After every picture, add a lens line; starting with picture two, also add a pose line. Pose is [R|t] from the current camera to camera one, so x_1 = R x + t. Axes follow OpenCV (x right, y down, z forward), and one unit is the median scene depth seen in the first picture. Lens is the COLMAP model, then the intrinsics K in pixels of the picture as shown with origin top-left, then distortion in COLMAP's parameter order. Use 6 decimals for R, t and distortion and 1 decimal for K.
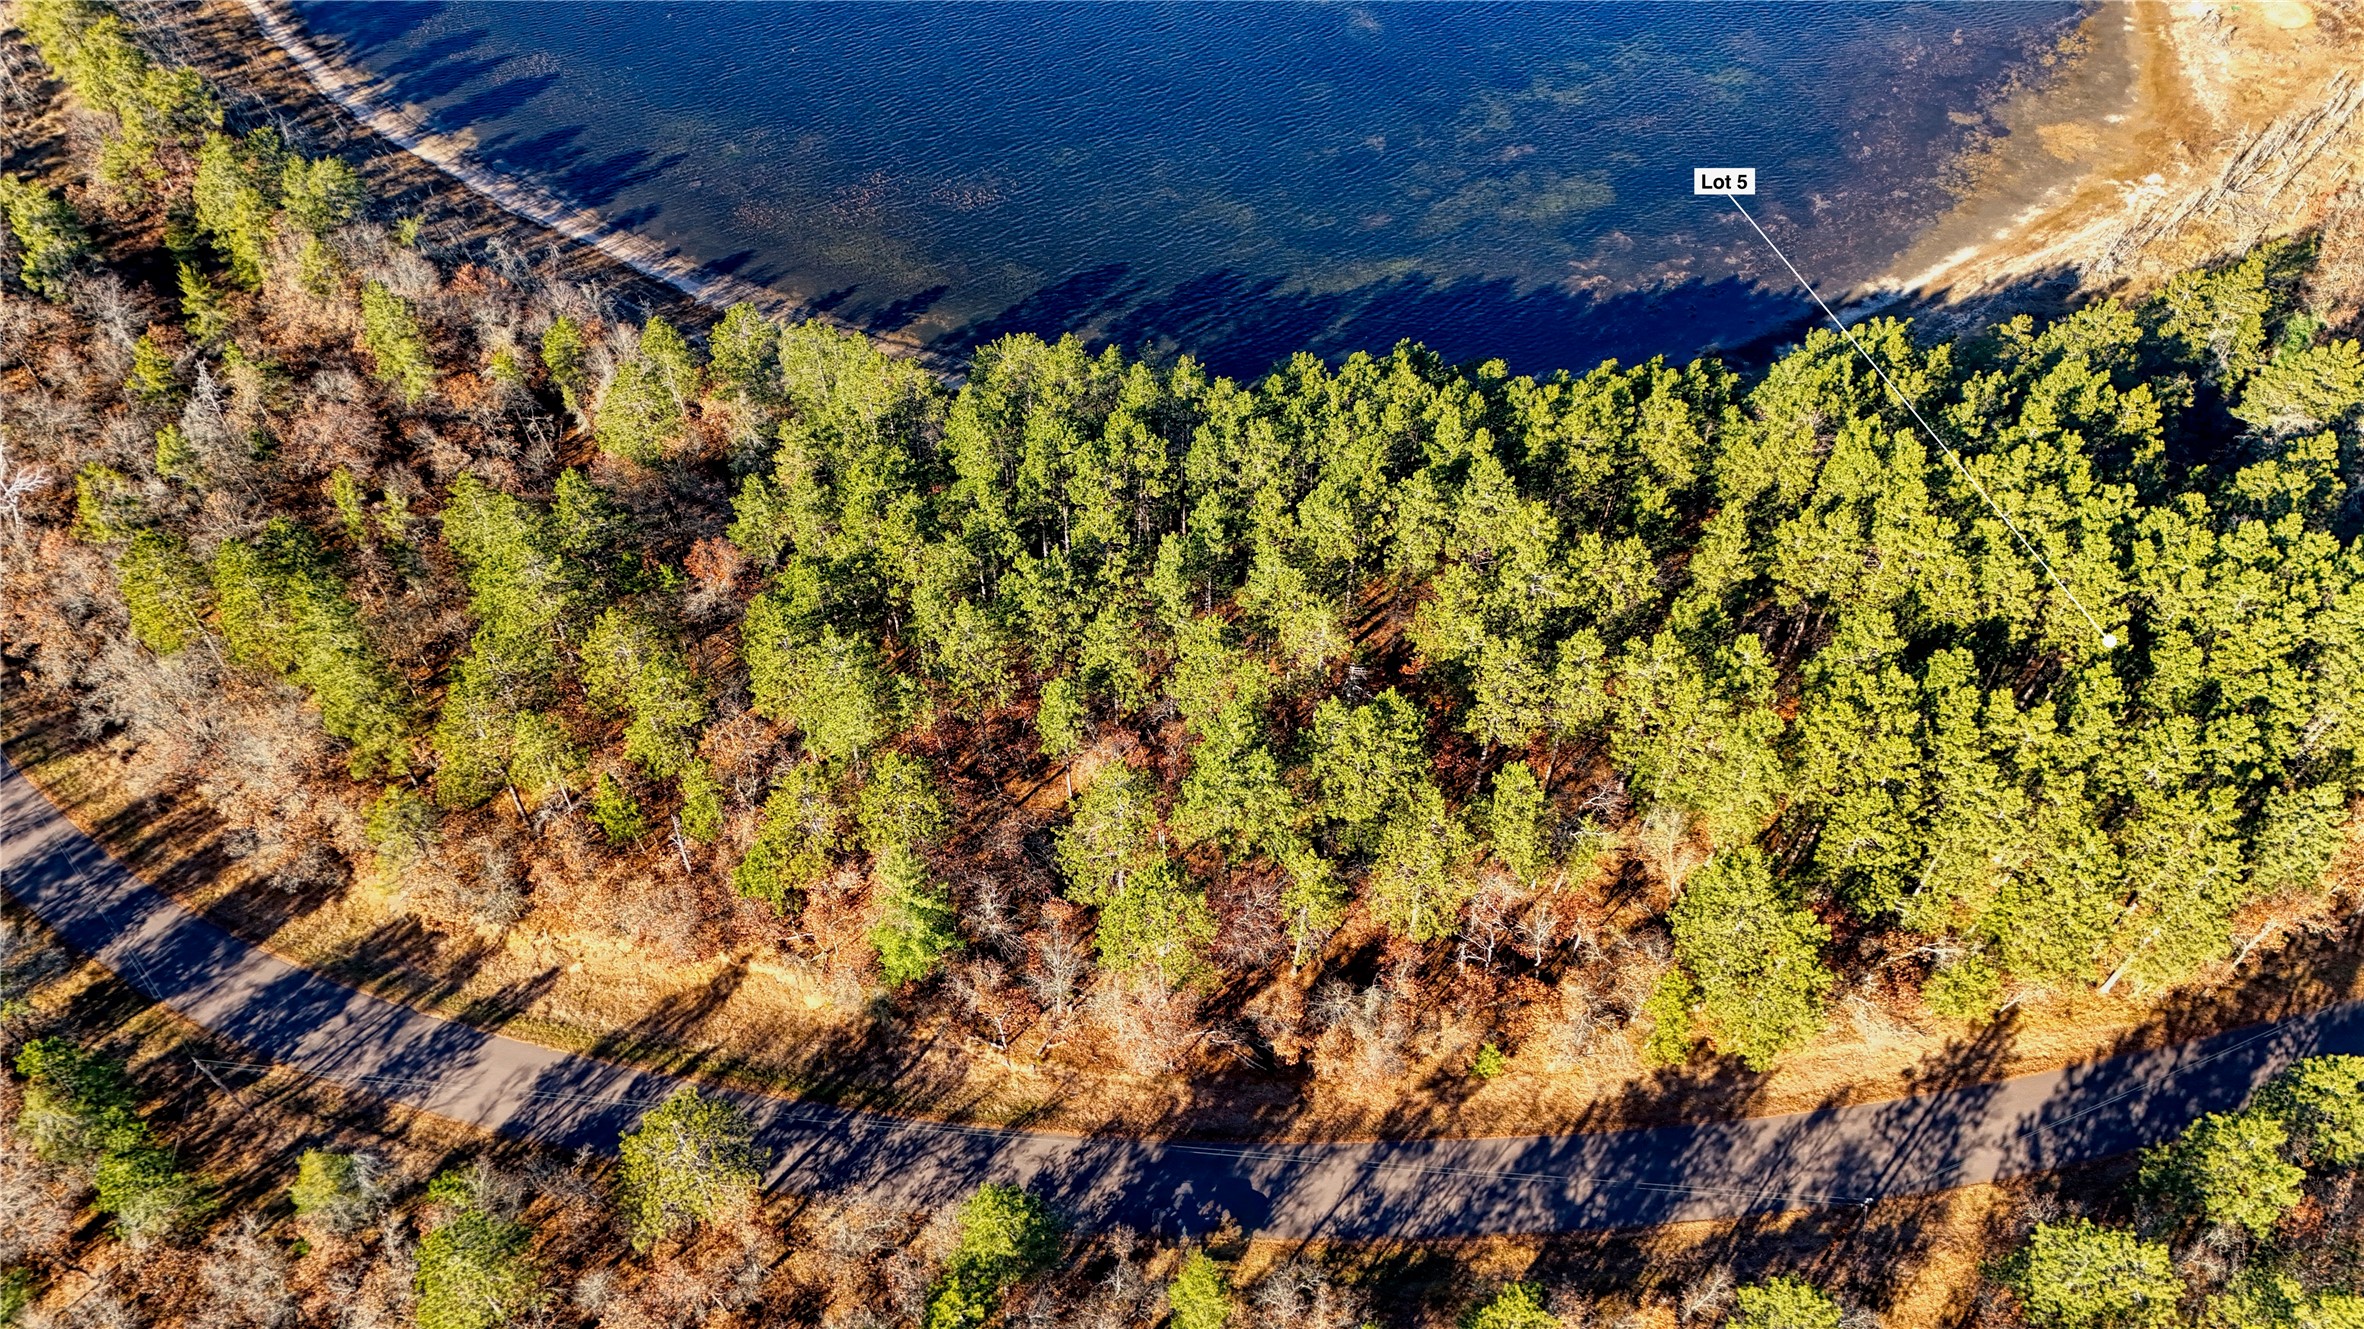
lens RADIAL K [[1704.5, 0, 1182.0], [0, 1704.5, 664.5], [0, 0, 1]] dist [0.088720, -0.101159]
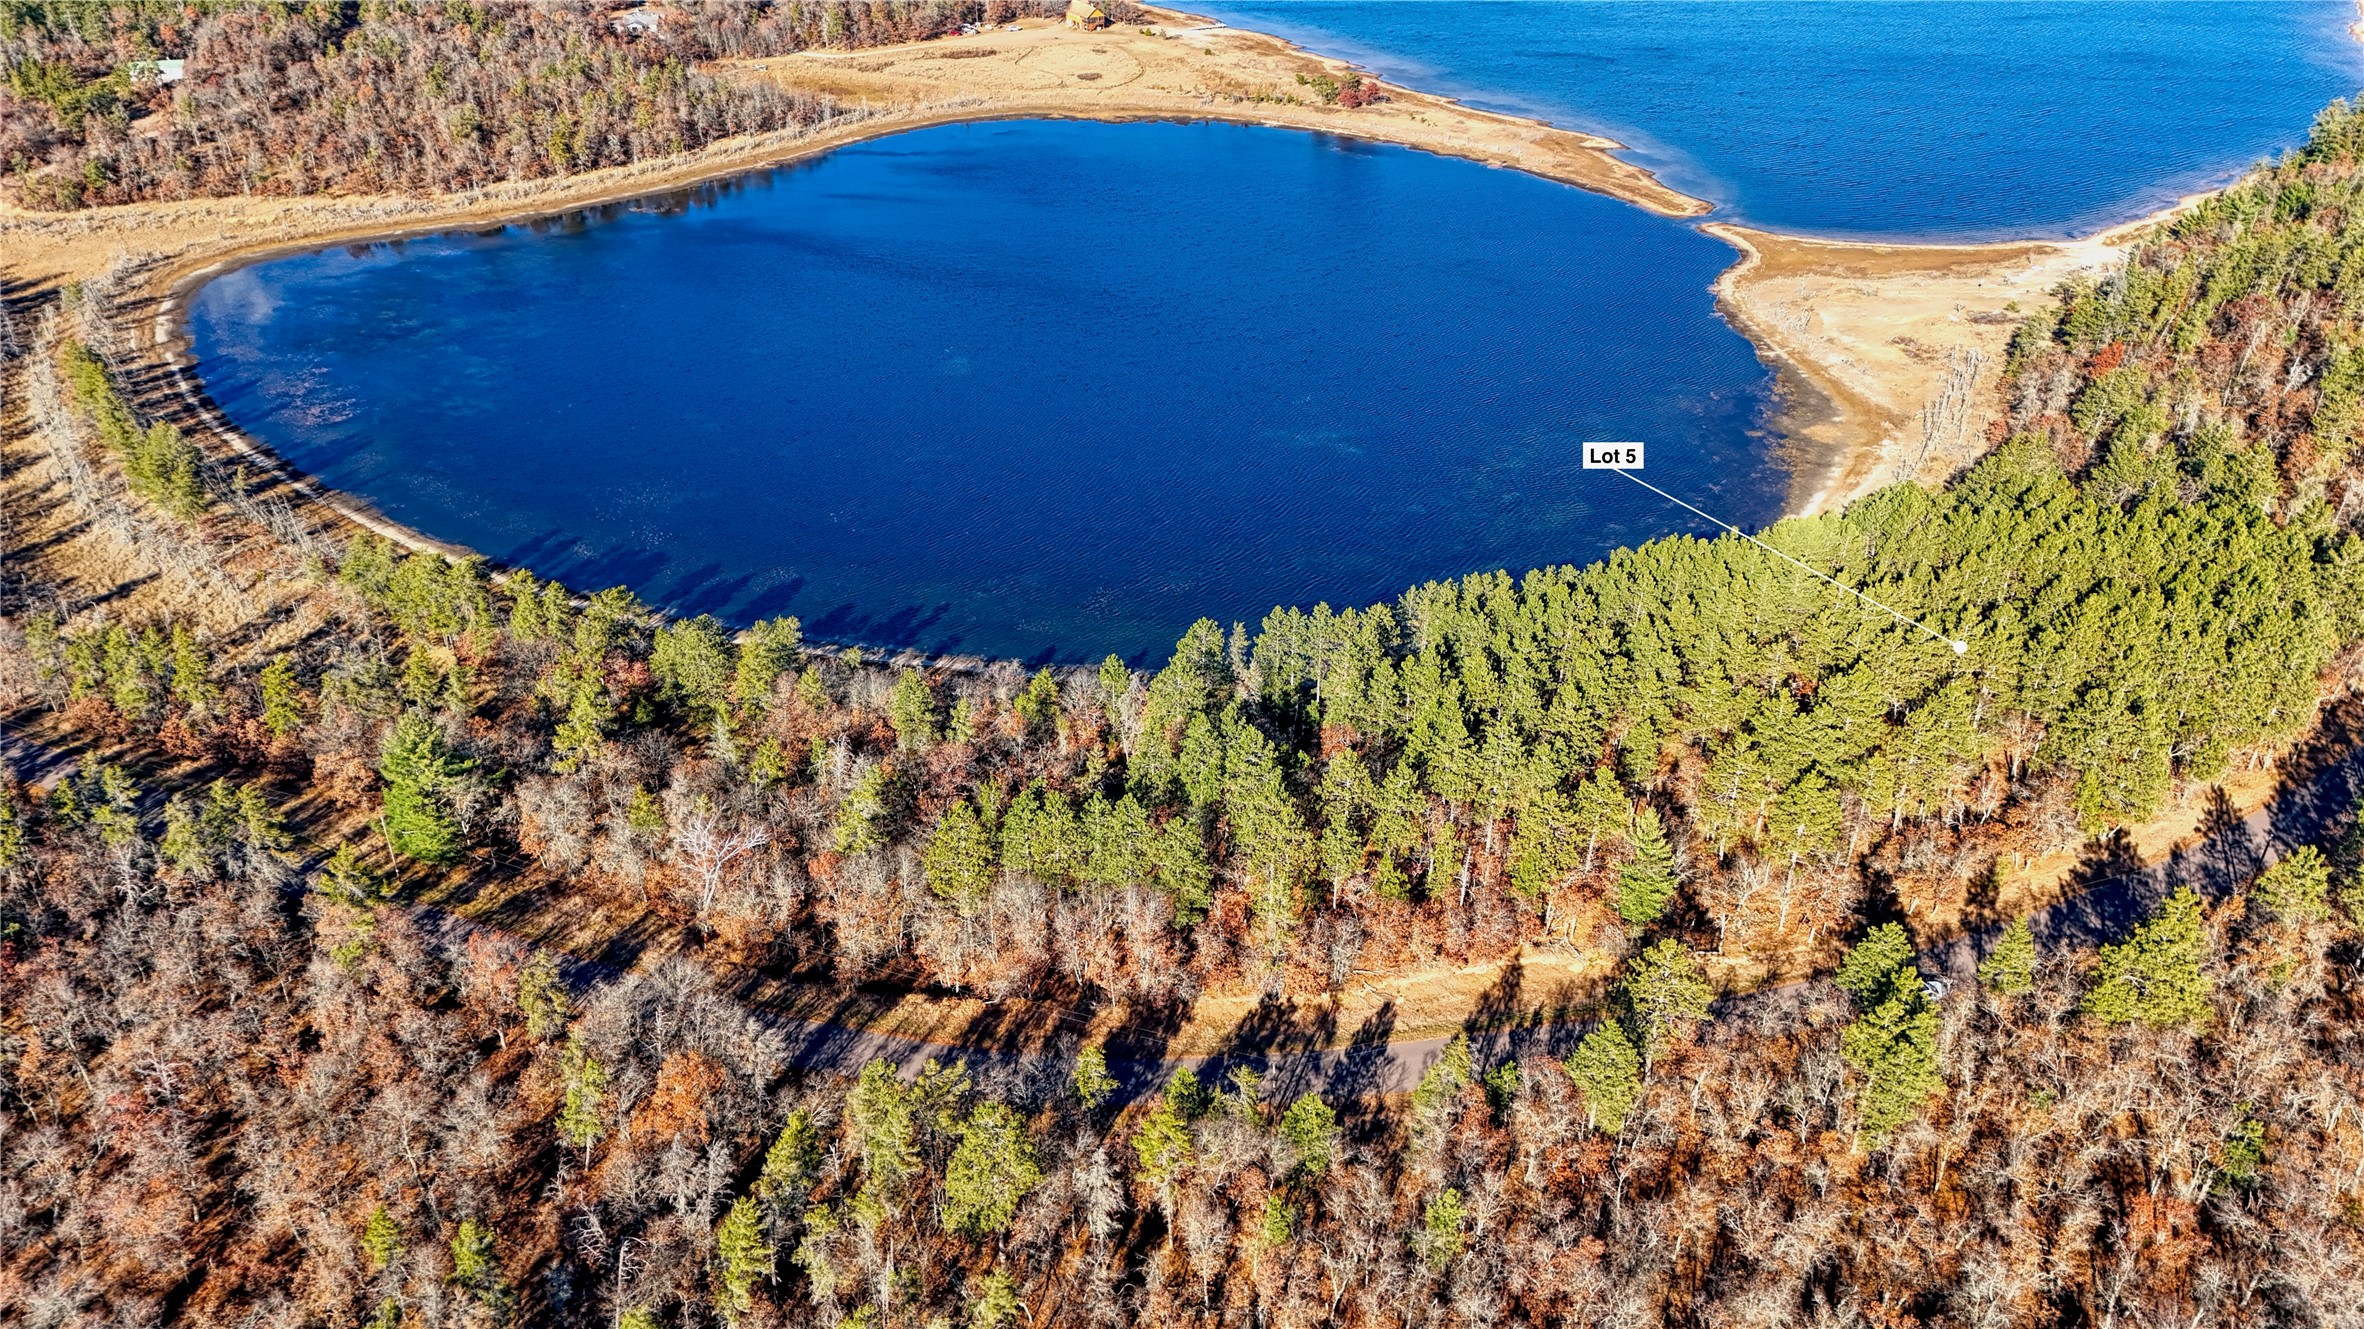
lens RADIAL K [[1712.9, 0, 1182.0], [0, 1712.9, 664.5], [0, 0, 1]] dist [0.074860, -0.071816]
pose [[0.930387, -0.191356, 0.312671, -0.905908], [0.286222, 0.912115, -0.293466, 0.289071], [-0.229036, 0.362531, 0.903390, -0.299937]]
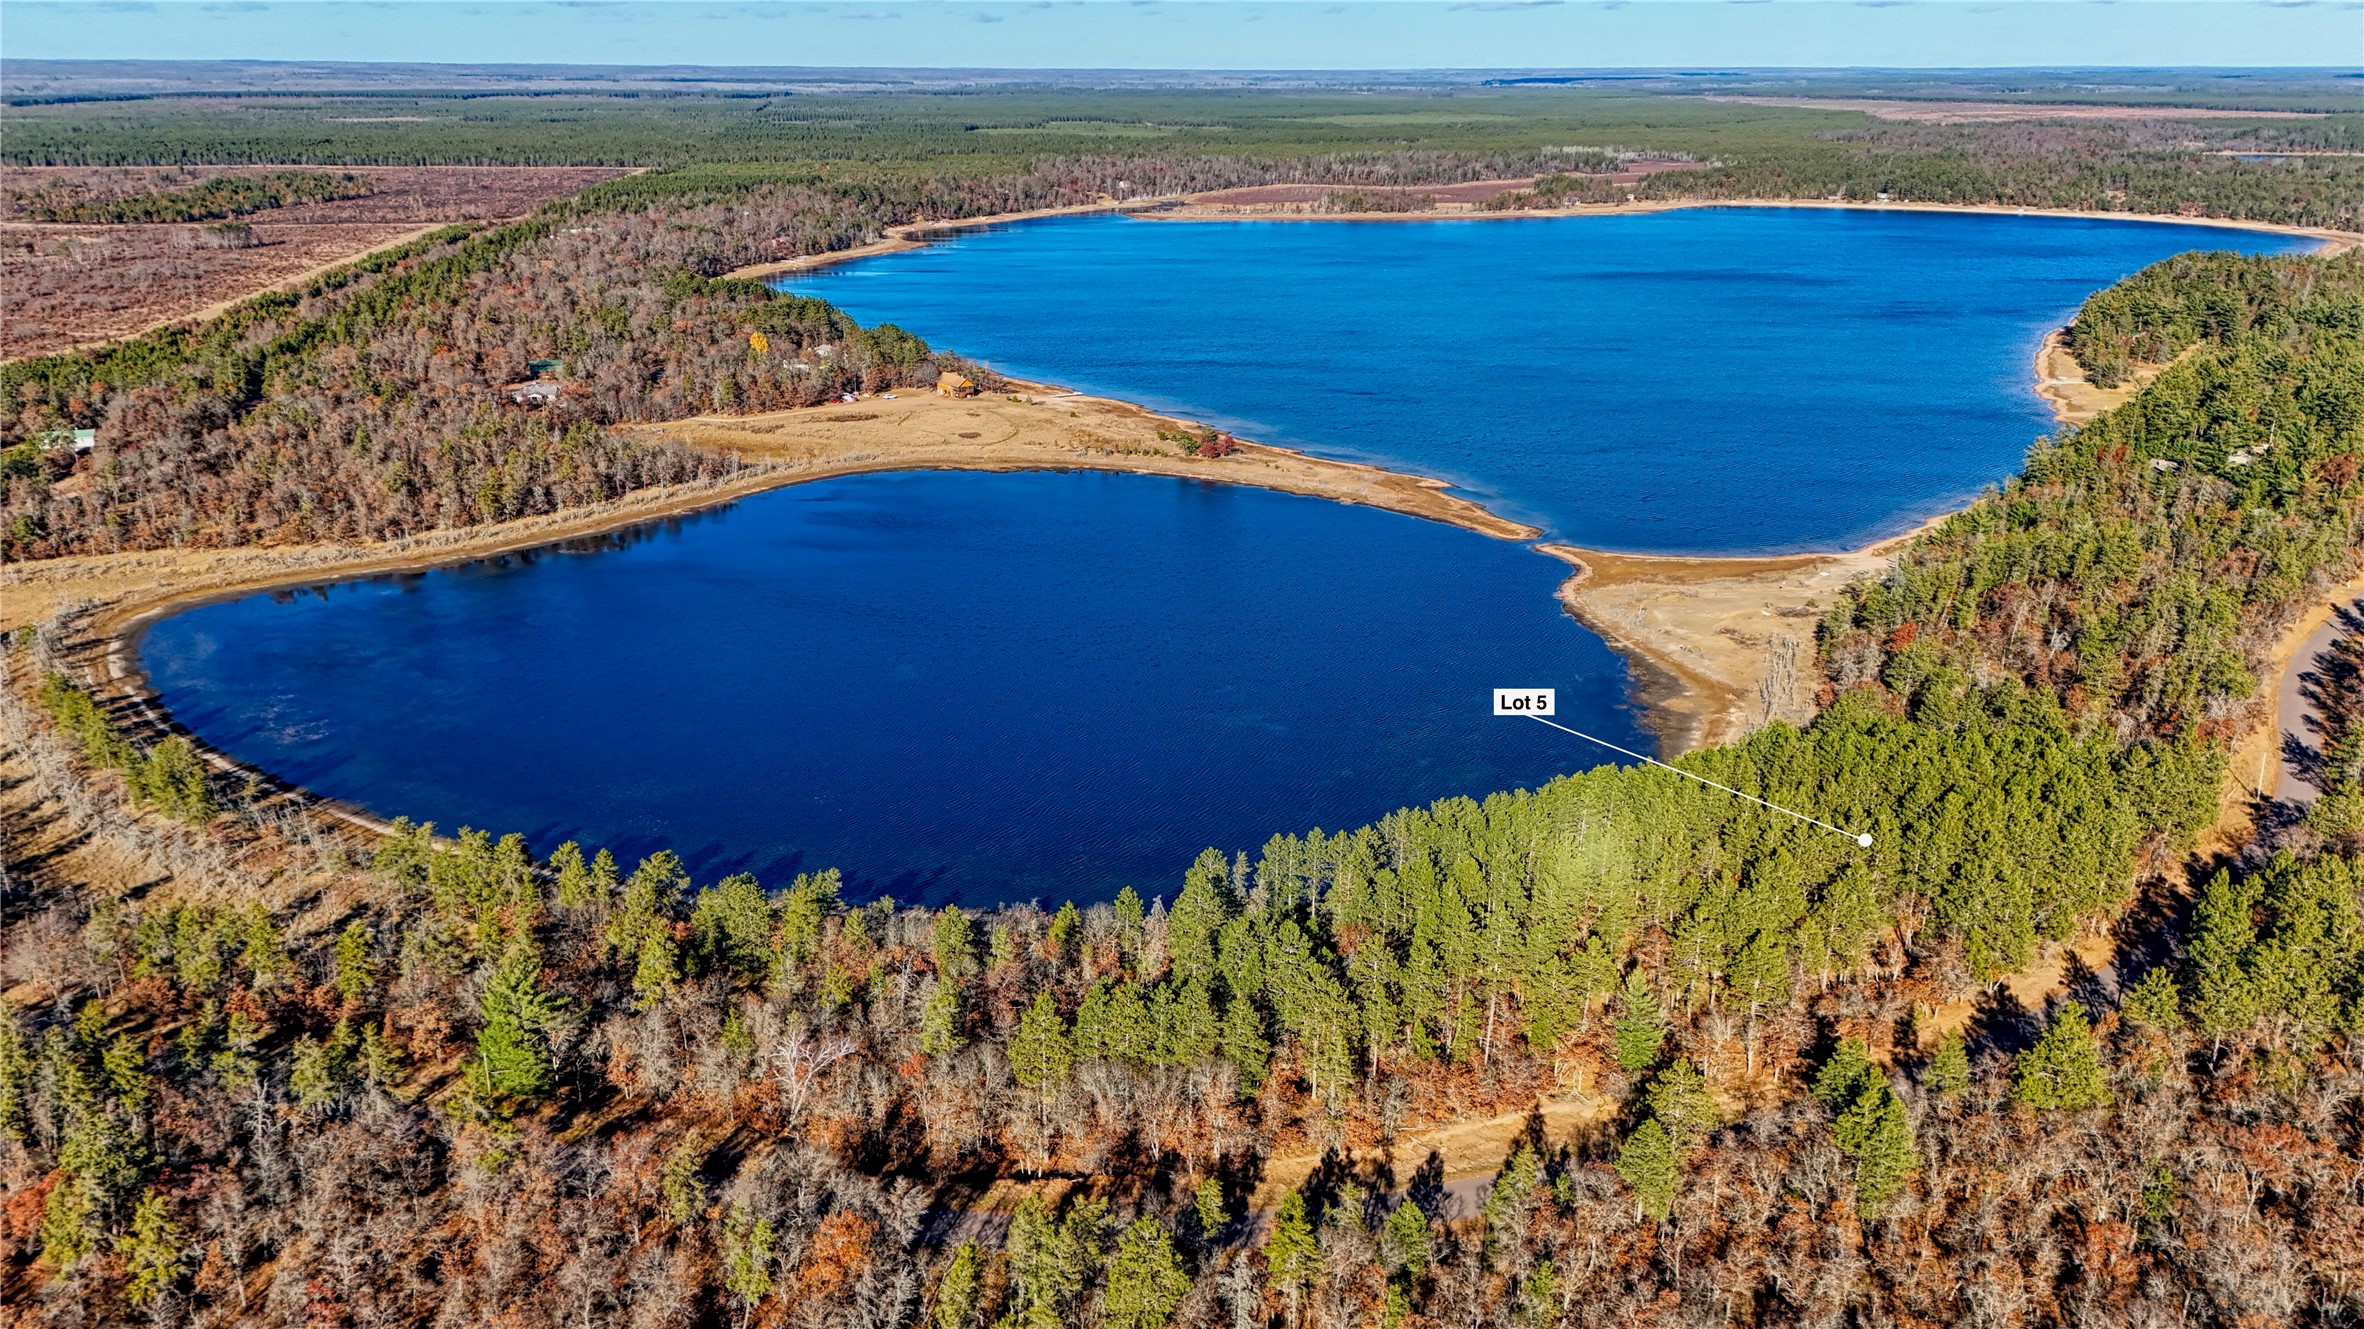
lens RADIAL K [[1704.5, 0, 1182.0], [0, 1704.5, 664.5], [0, 0, 1]] dist [0.088720, -0.101159]
pose [[0.880395, -0.147349, 0.450769, -1.223209], [0.361172, 0.824321, -0.435946, 0.415523], [-0.307342, 0.546610, 0.778947, -0.393840]]
